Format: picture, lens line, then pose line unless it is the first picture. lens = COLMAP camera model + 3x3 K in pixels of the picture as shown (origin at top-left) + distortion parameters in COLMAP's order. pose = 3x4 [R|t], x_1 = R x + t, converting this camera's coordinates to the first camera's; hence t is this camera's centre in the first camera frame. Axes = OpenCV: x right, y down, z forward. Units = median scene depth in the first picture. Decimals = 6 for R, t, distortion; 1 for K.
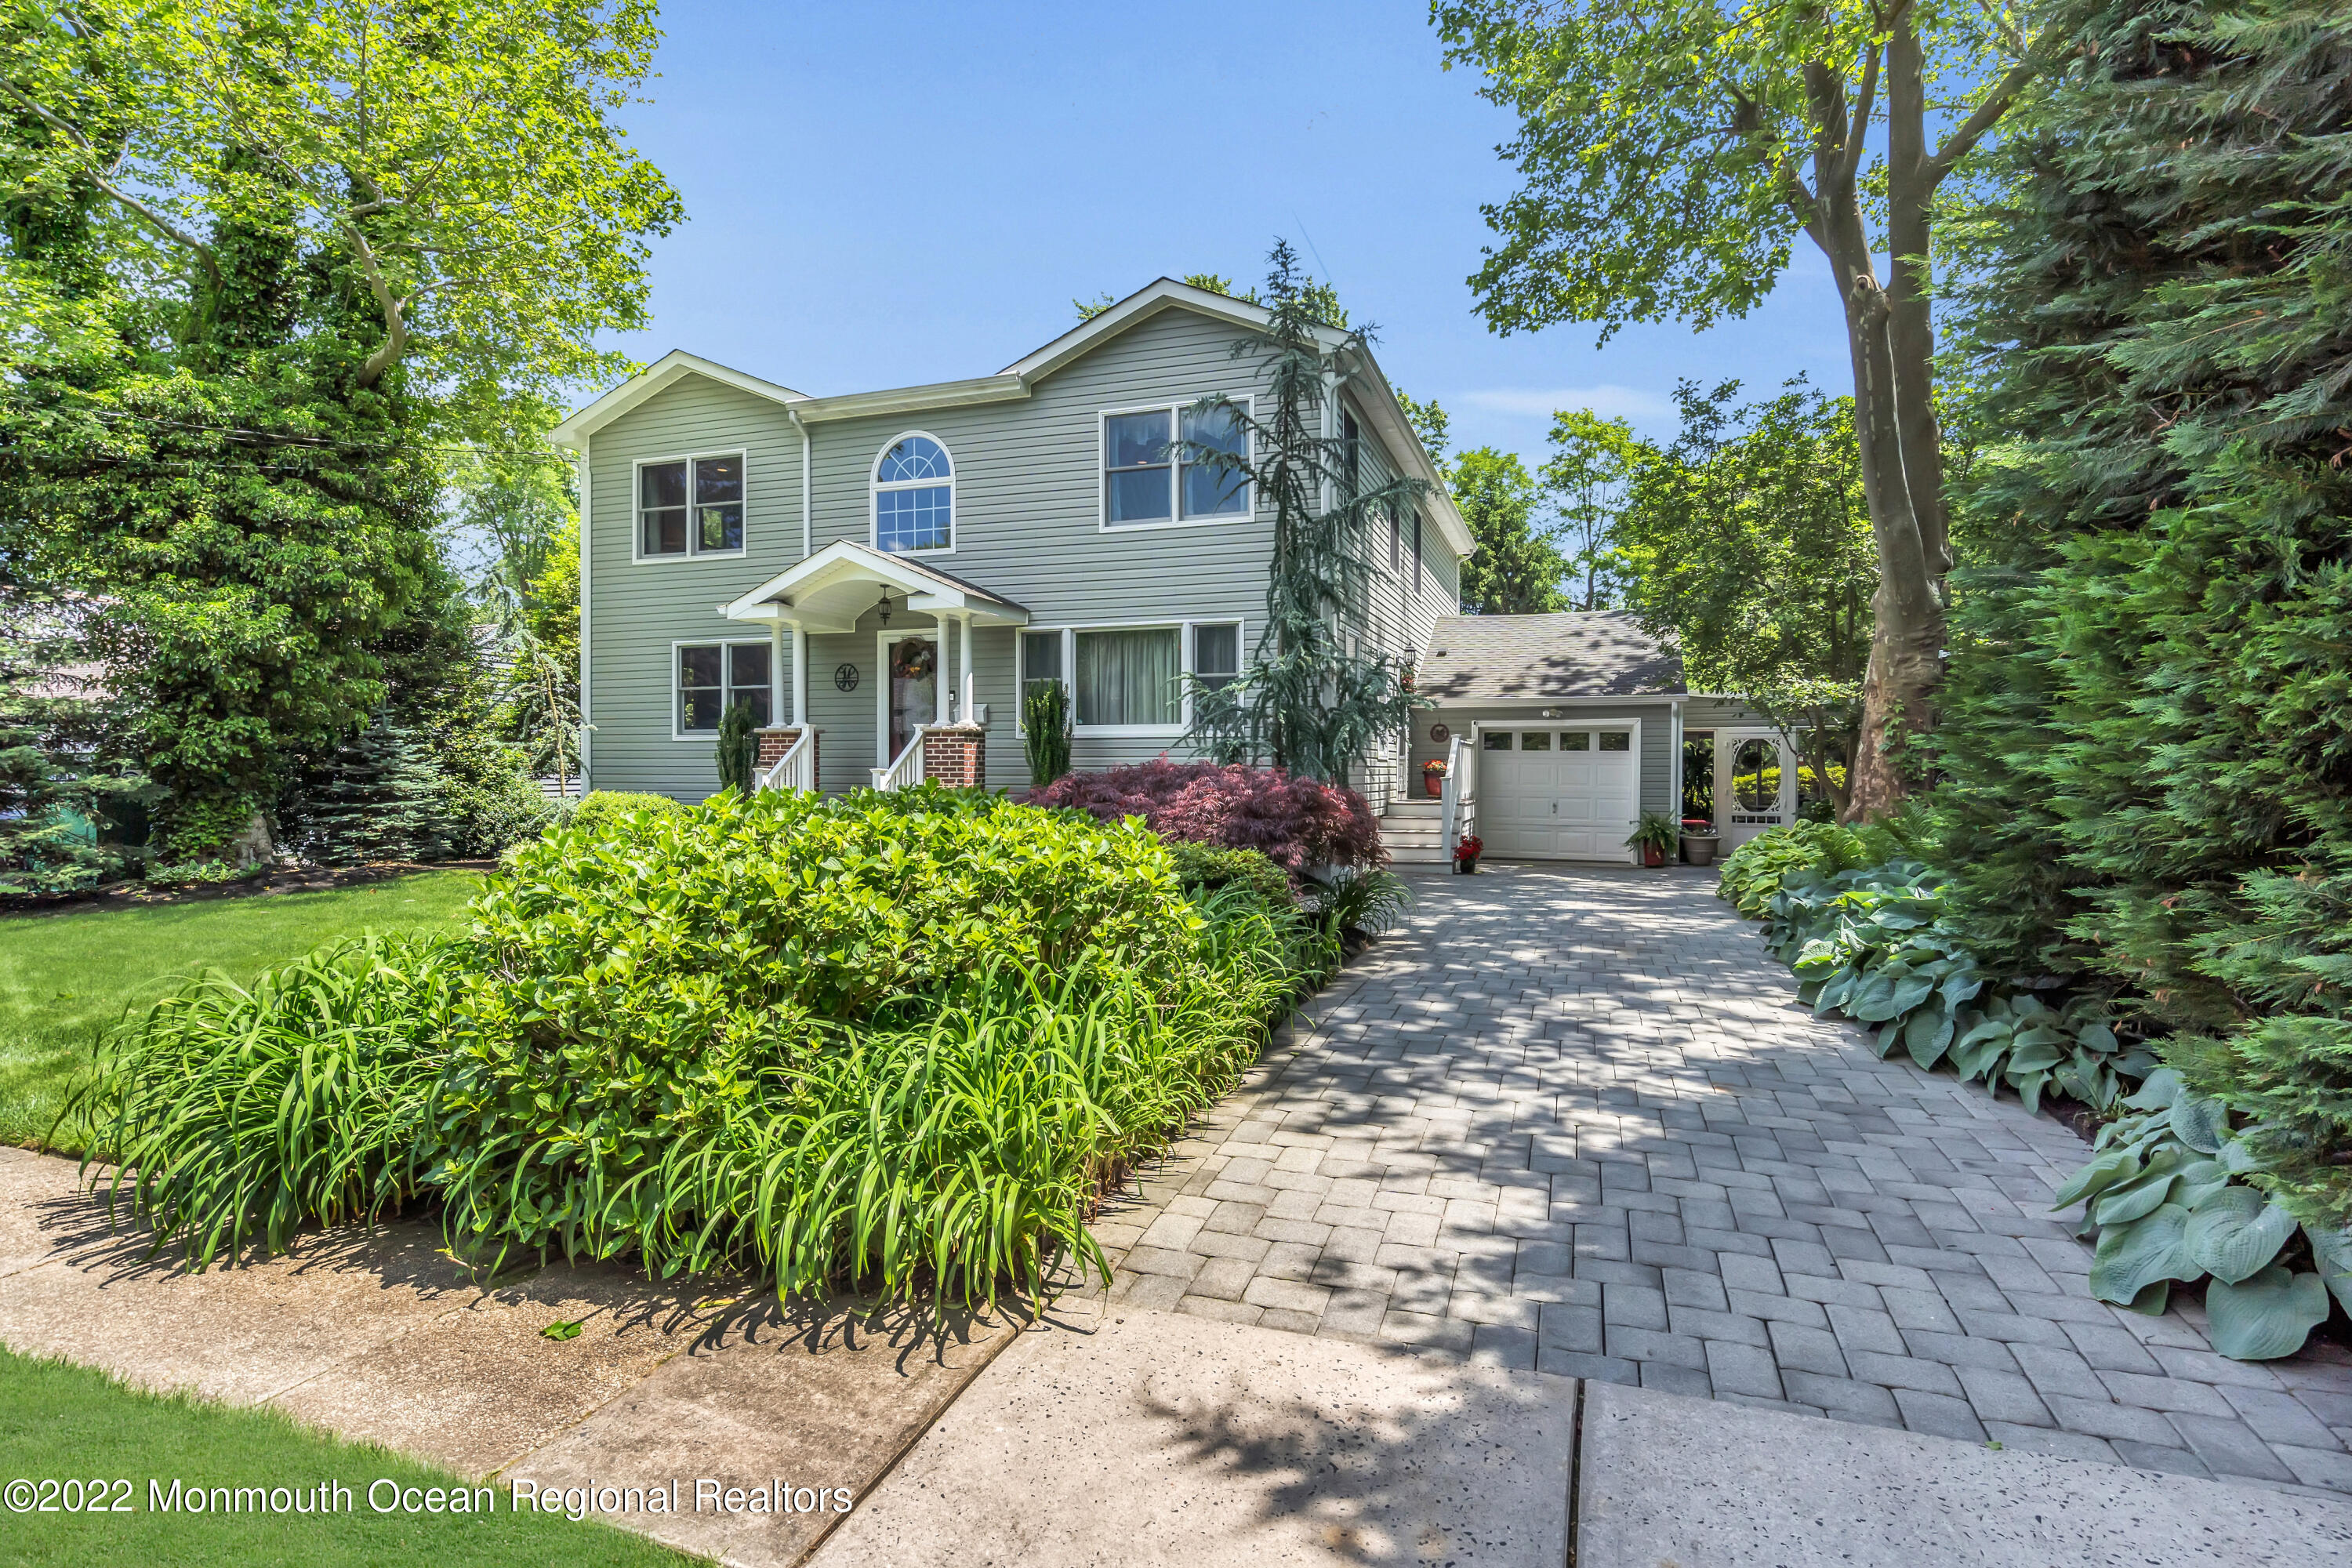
lens RADIAL K [[1079.7, 0, 1176.0], [0, 1079.7, 784.0], [0, 0, 1]] dist [0.001117, 0.000608]
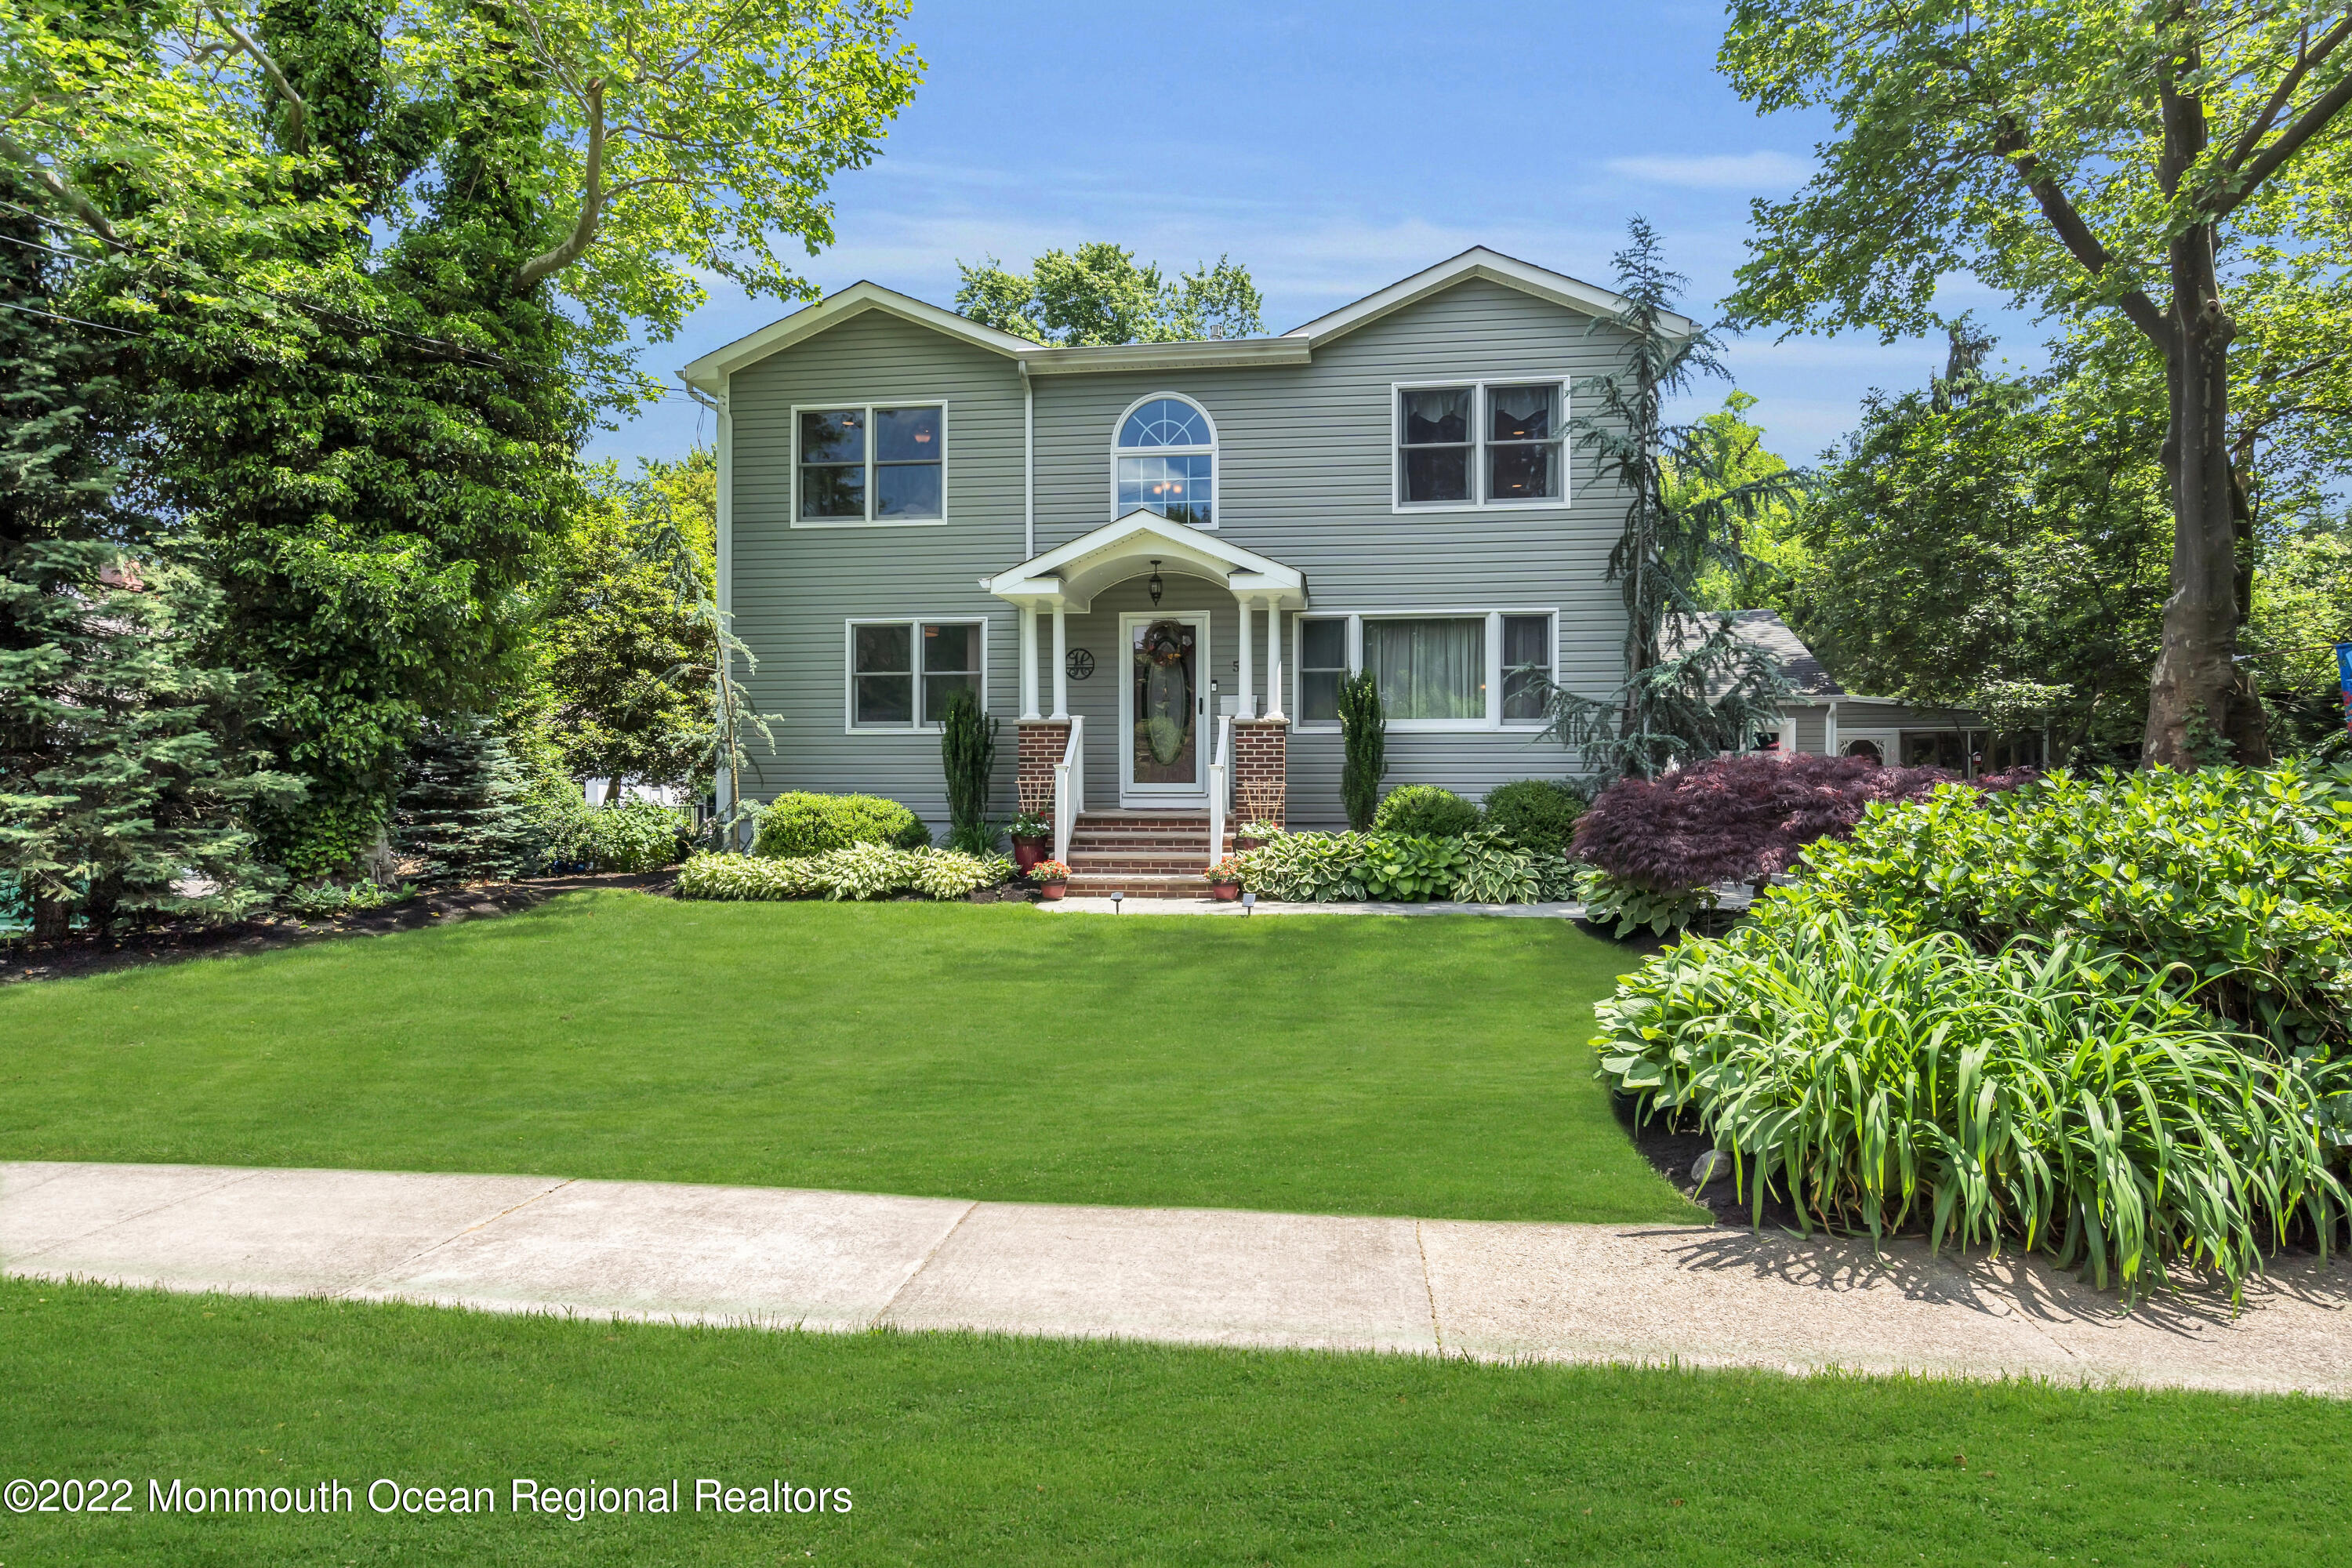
lens RADIAL K [[1155.4, 0, 1176.0], [0, 1155.4, 784.0], [0, 0, 1]] dist [0.000817, 0.001036]
pose [[0.982259, -0.001868, 0.187518, -0.451028], [0.002838, 0.999984, -0.004906, 0.005858], [-0.187506, 0.005351, 0.982249, 0.056701]]
